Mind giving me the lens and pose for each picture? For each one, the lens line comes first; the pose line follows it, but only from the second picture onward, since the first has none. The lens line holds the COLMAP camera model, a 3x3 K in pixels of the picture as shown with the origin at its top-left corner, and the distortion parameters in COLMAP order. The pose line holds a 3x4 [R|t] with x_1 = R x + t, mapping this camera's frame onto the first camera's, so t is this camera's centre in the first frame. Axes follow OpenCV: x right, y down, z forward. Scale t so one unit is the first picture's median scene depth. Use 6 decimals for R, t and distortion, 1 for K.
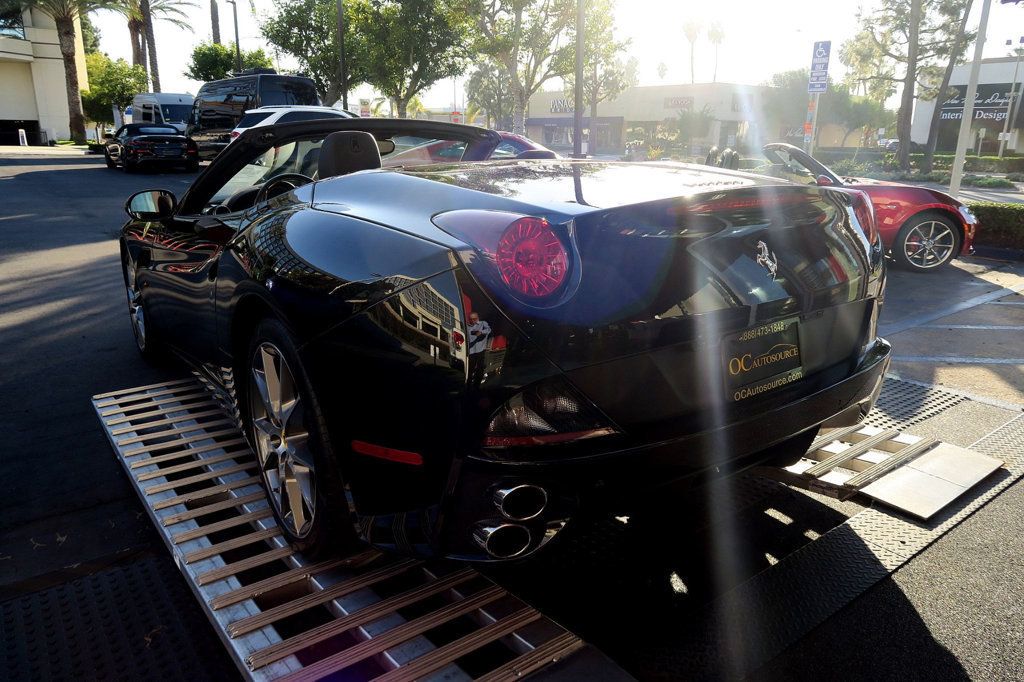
lens RADIAL K [[710.6, 0, 507.6], [0, 710.6, 340.6], [0, 0, 1]] dist [-0.019583, 0.003453]
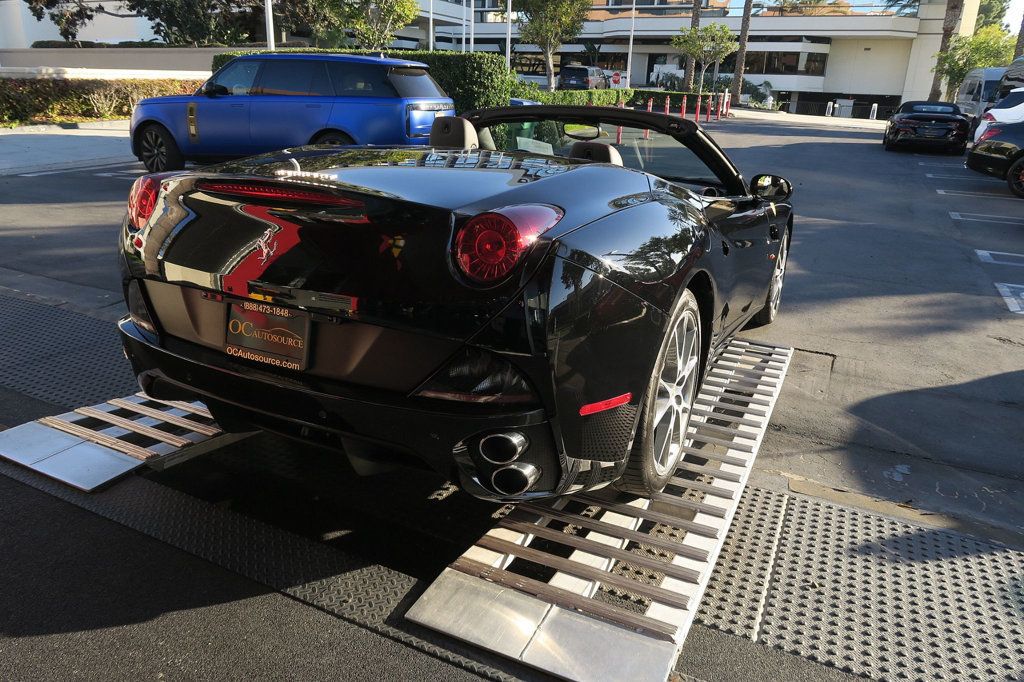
lens RADIAL K [[706.0, 0, 507.4], [0, 706.0, 341.2], [0, 0, 1]] dist [-0.022811, 0.006962]
pose [[0.451892, 0.298969, -0.840483, 0.115704], [-0.269001, 0.943980, 0.191153, -0.021877], [0.850548, 0.139710, 0.507000, 0.060531]]
